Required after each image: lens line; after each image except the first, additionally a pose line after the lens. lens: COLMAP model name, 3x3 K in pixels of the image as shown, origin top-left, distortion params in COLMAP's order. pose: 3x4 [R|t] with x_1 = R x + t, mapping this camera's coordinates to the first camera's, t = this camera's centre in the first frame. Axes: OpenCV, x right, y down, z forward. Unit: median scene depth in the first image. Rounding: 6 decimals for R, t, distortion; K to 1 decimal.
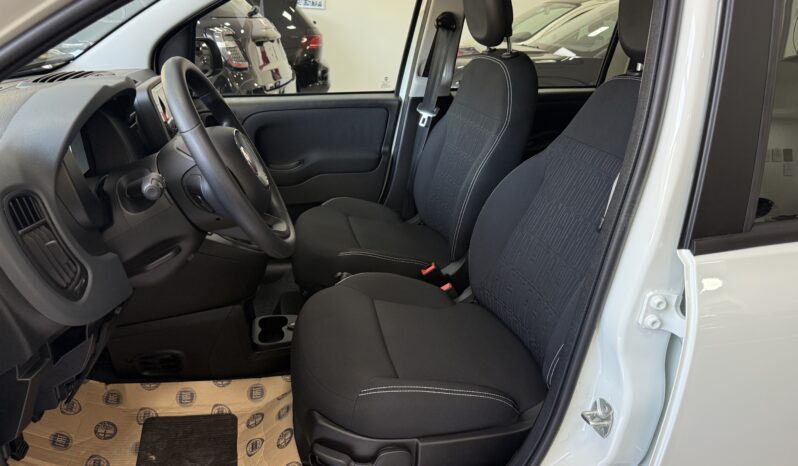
lens RADIAL K [[570.5, 0, 397.1], [0, 570.5, 232.0], [0, 0, 1]] dist [0.029034, -0.047762]
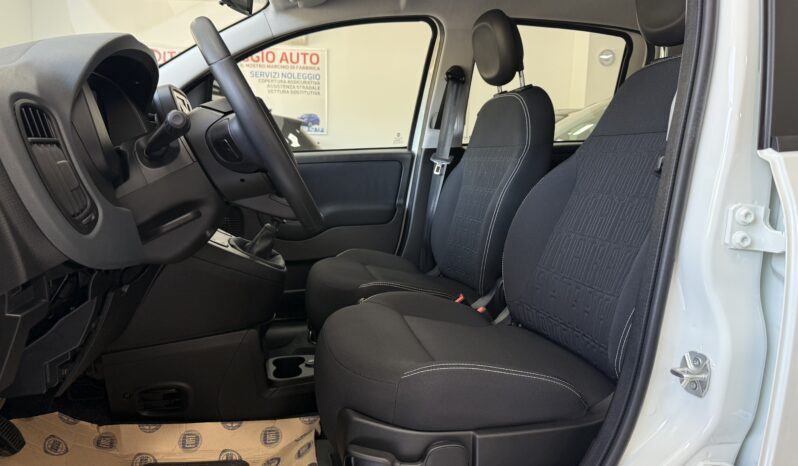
lens RADIAL K [[570.5, 0, 399.3], [0, 570.5, 230.0], [0, 0, 1]] dist [0.029034, -0.047762]
pose [[0.999235, -0.037556, 0.010898, -0.052274], [0.039064, 0.971416, -0.234145, 0.198713], [-0.001793, 0.234392, 0.972141, 0.088469]]
